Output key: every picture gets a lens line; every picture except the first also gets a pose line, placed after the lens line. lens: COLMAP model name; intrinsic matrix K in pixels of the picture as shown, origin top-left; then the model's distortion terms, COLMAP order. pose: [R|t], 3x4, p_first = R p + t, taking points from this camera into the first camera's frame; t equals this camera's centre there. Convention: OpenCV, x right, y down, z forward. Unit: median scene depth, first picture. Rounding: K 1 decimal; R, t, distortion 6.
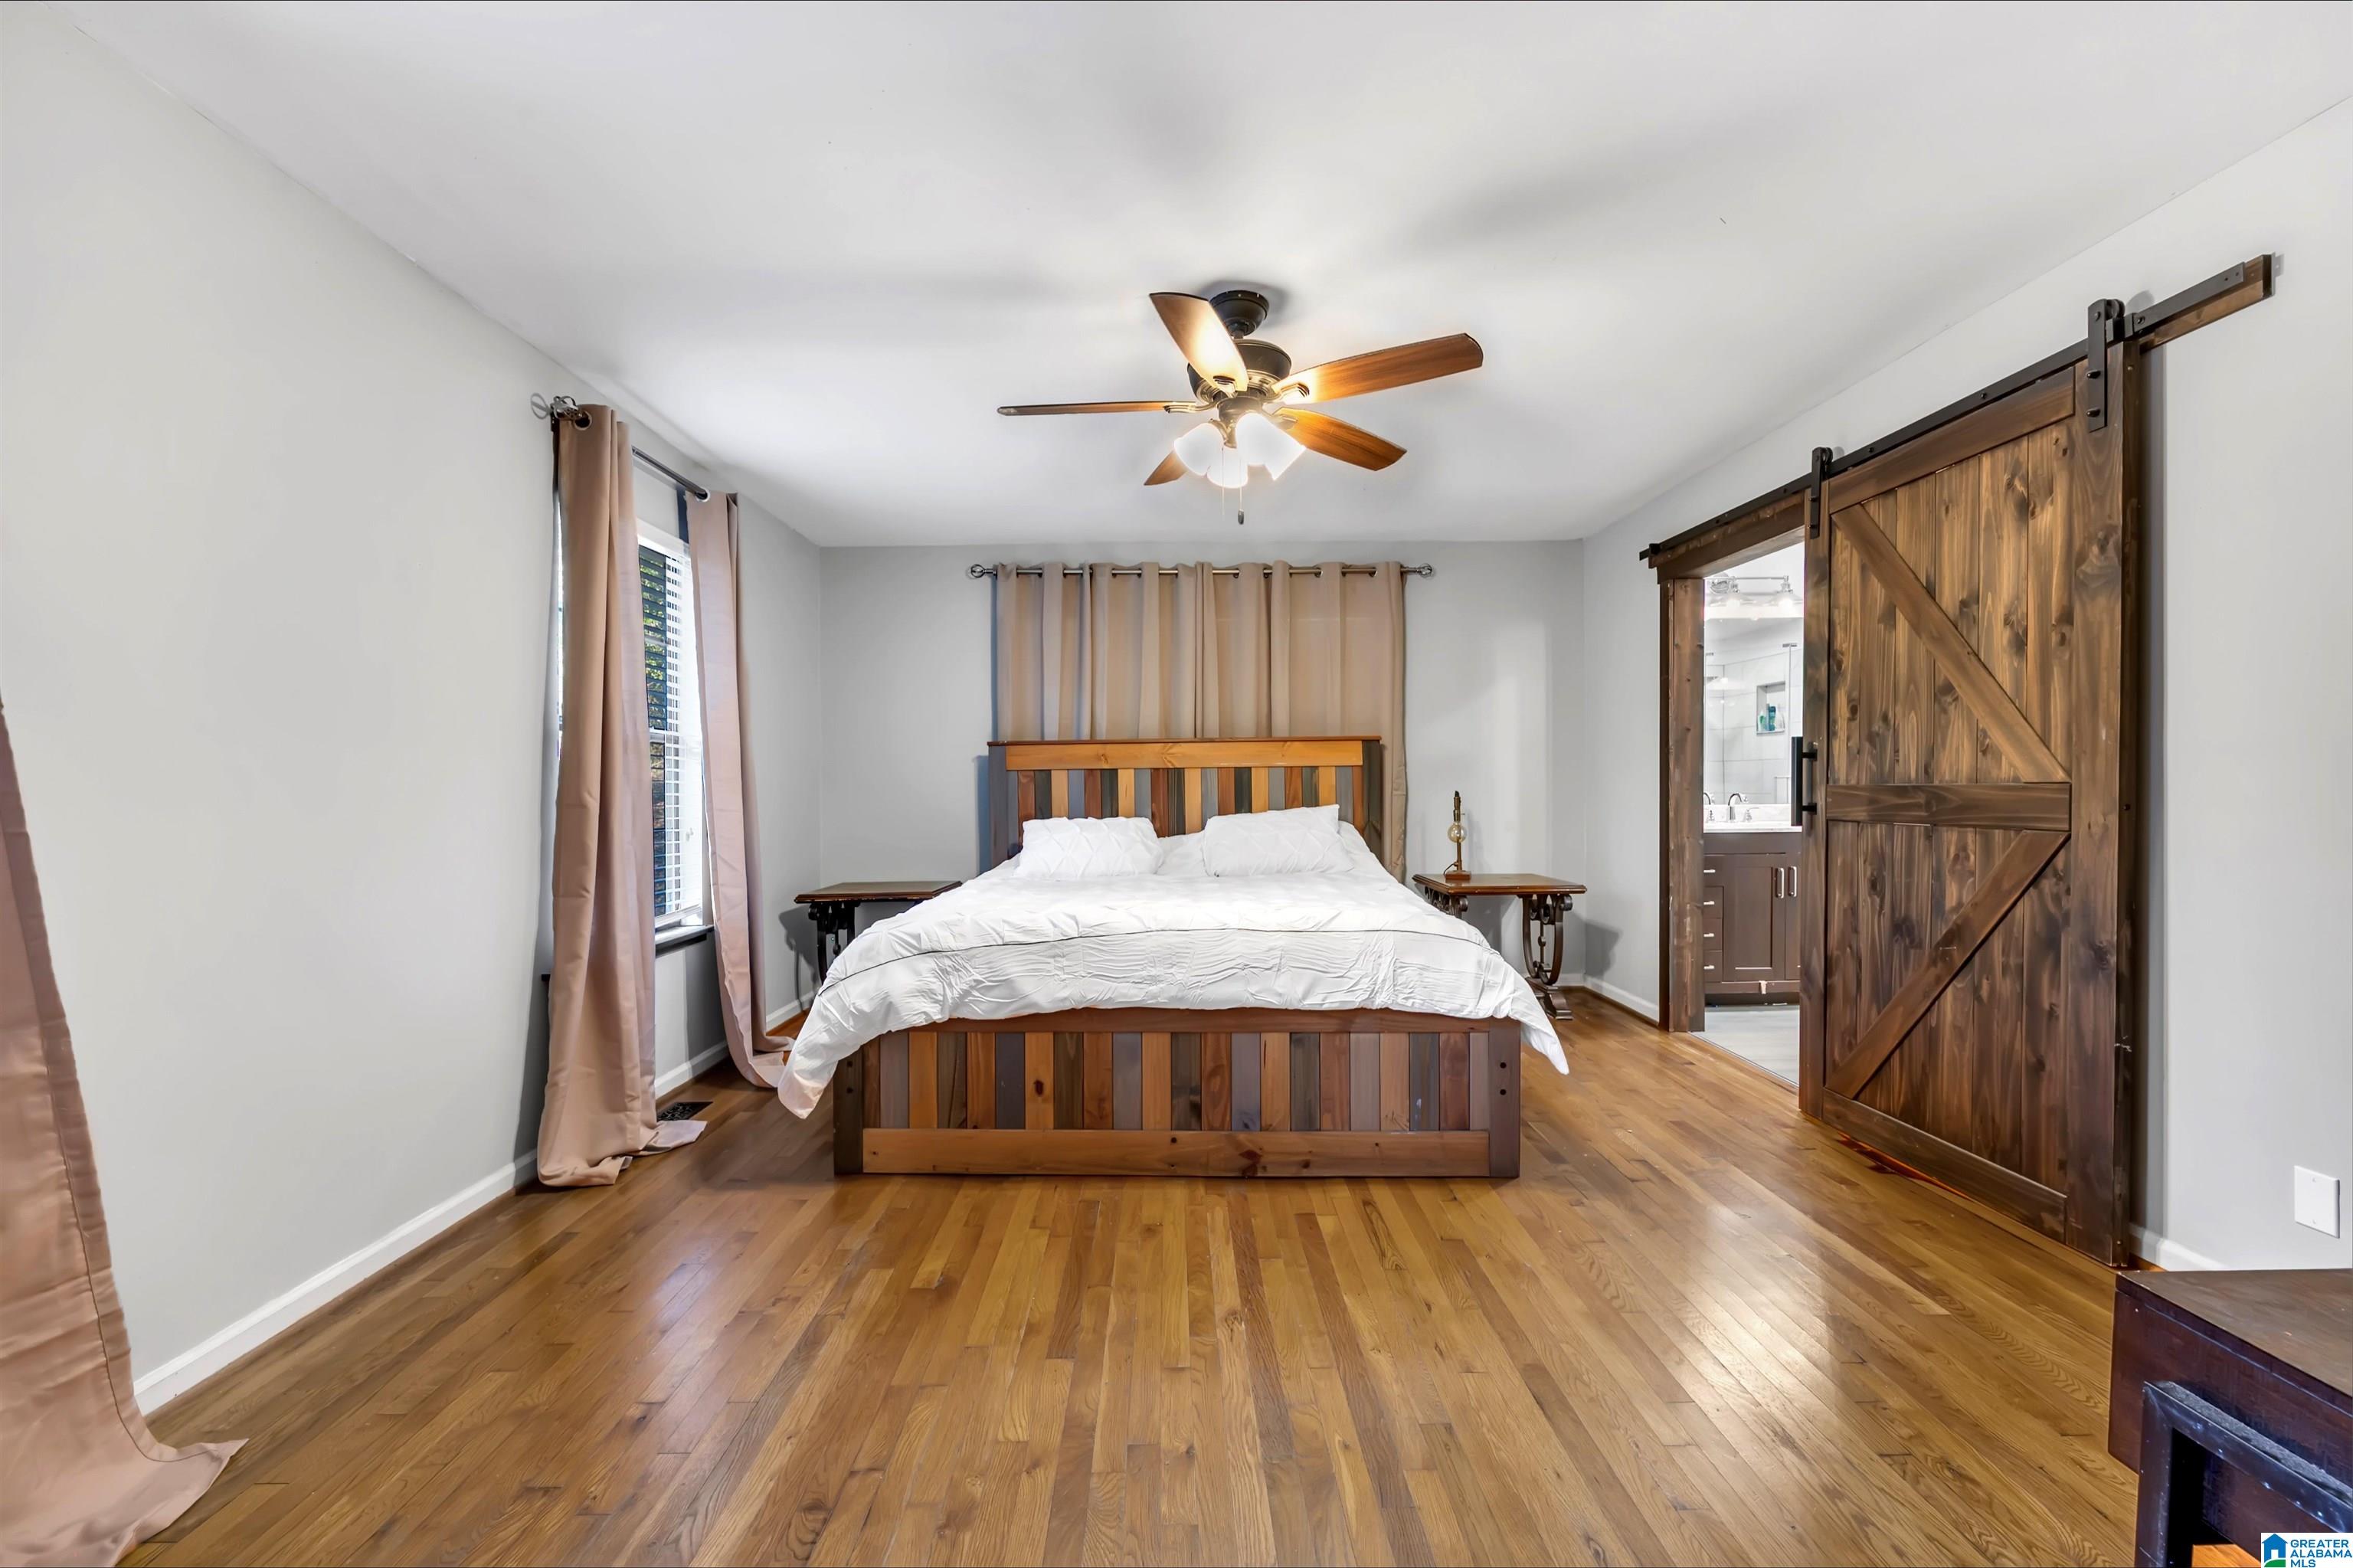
lens RADIAL K [[936.9, 0, 1169.1], [0, 936.9, 803.1], [0, 0, 1]] dist [-0.000998, -0.000001]
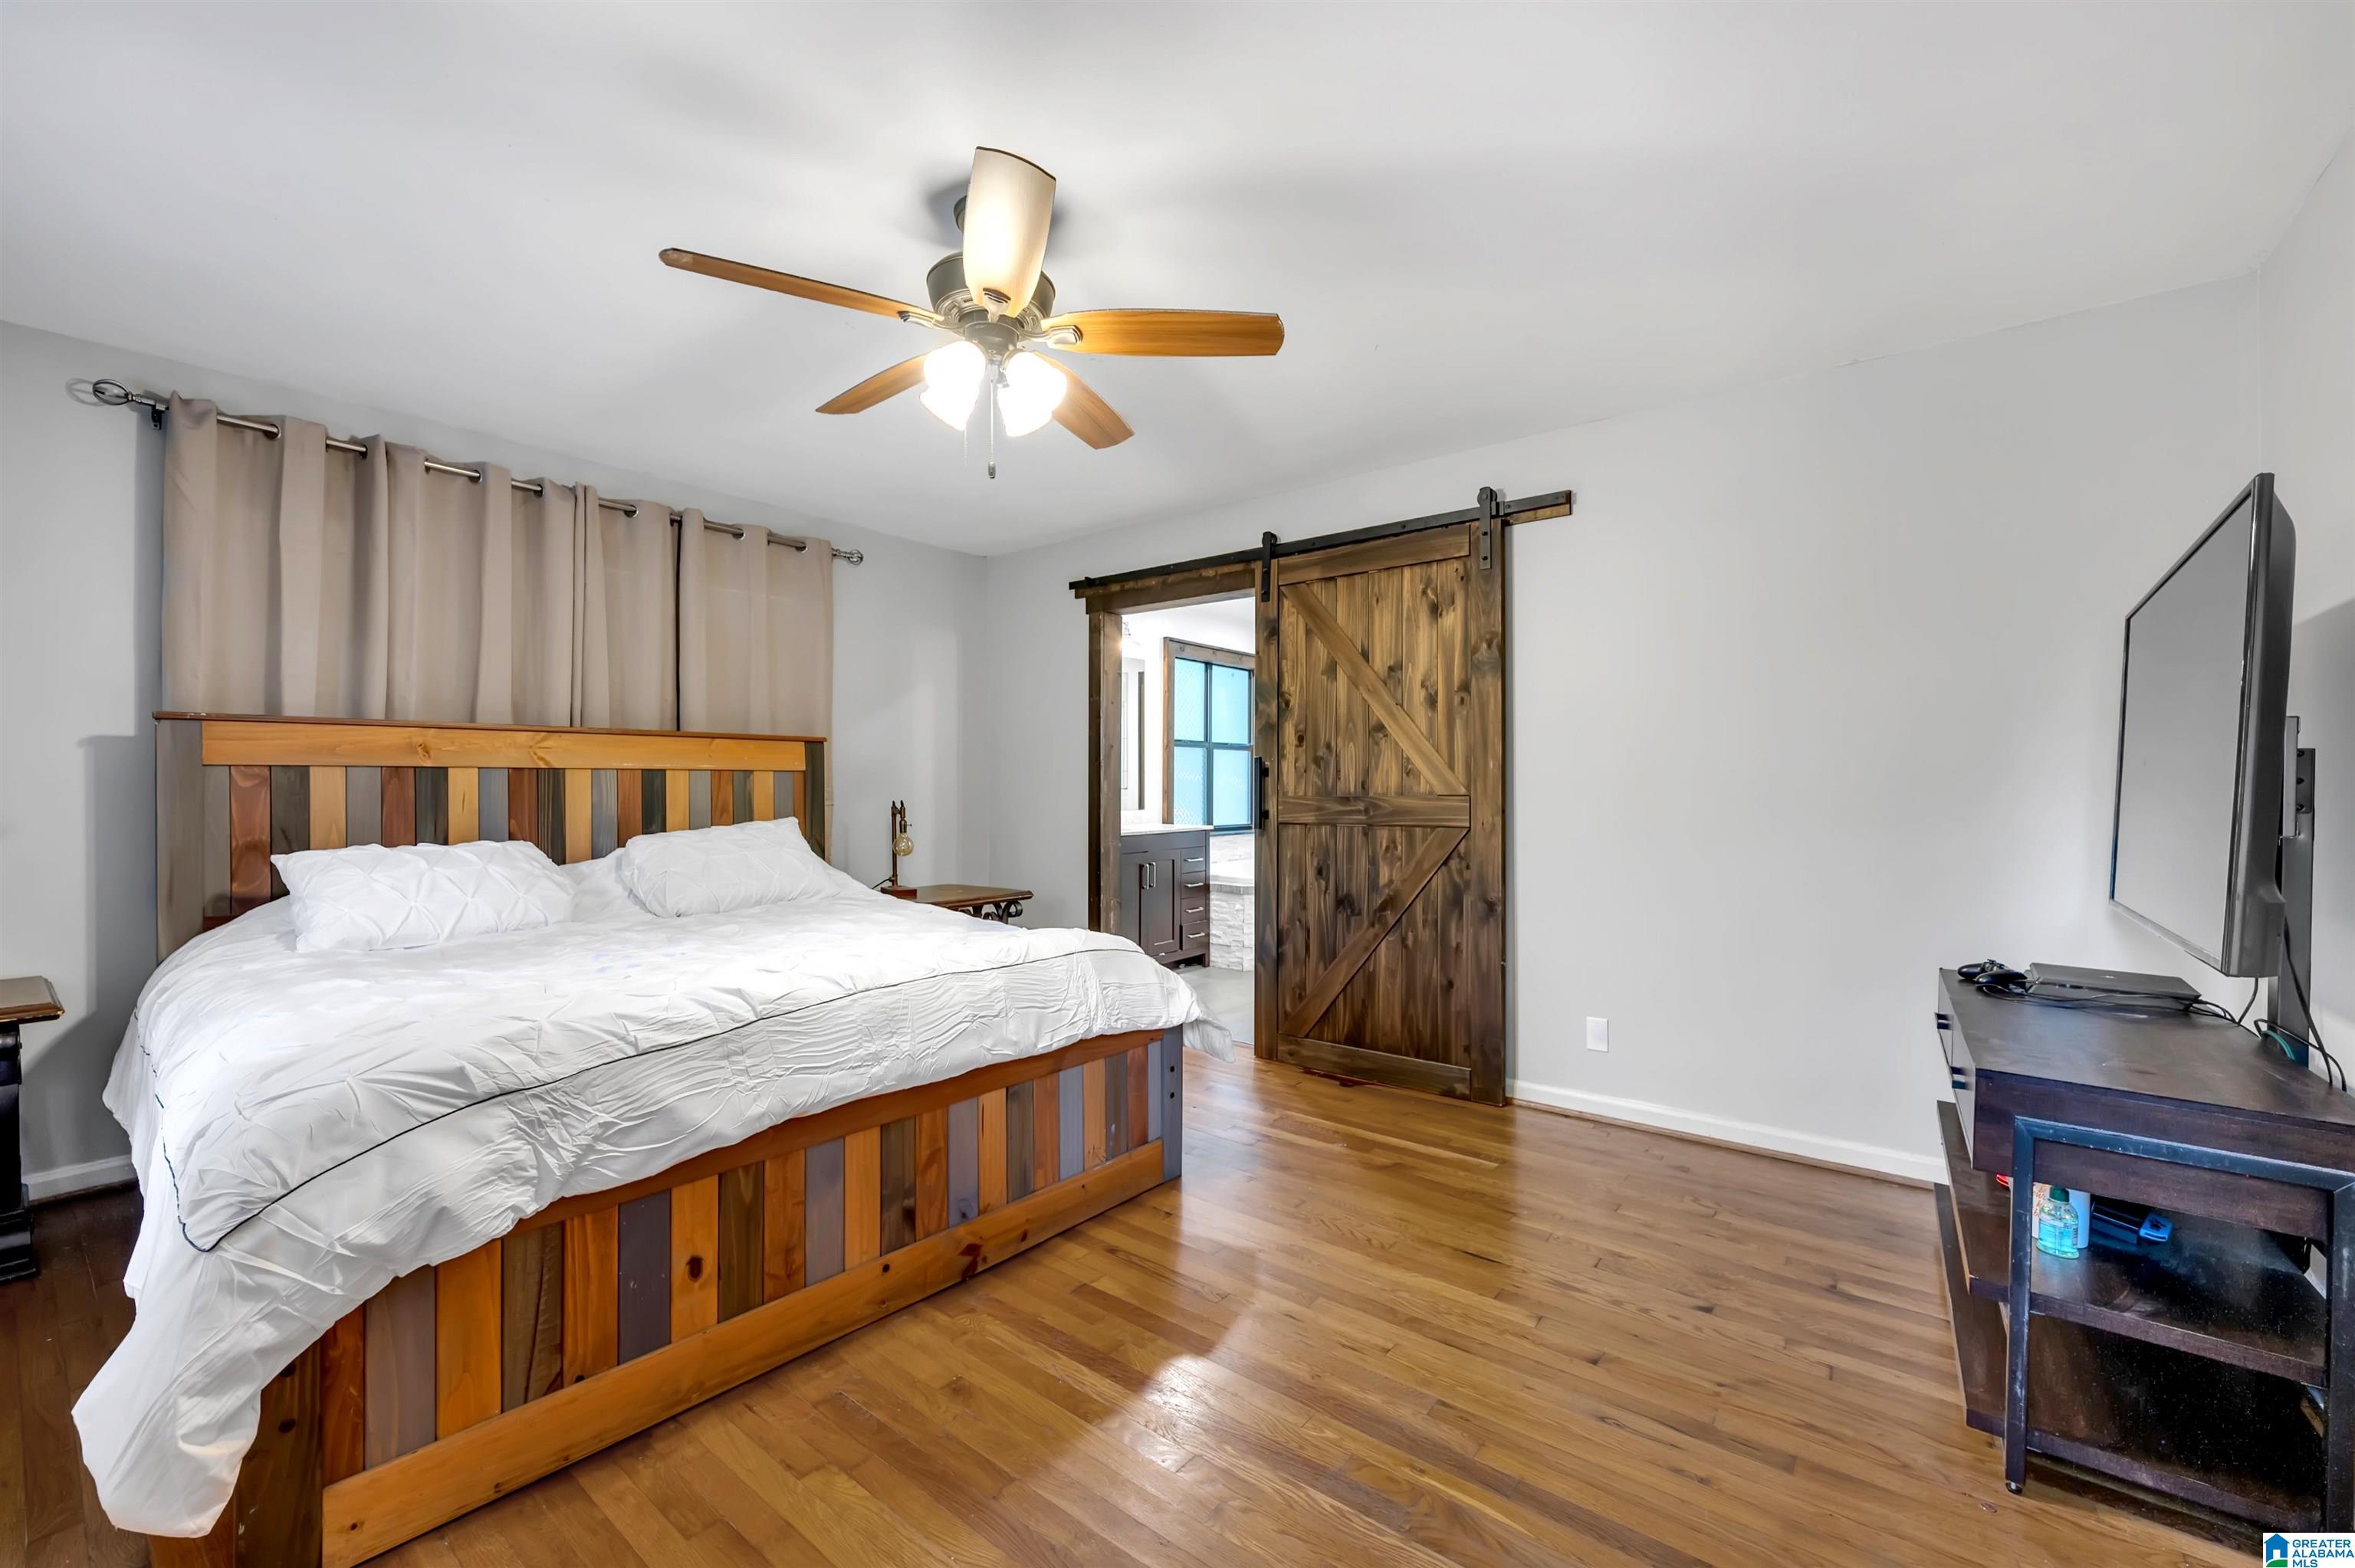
lens RADIAL K [[948.7, 0, 1177.6], [0, 948.7, 792.3], [0, 0, 1]] dist [-0.001826, -0.000351]
pose [[0.621927, 0.005042, 0.783059, -0.445694], [0.010109, 0.999844, -0.014466, -0.007624], [-0.783010, 0.016913, 0.621780, 0.338646]]
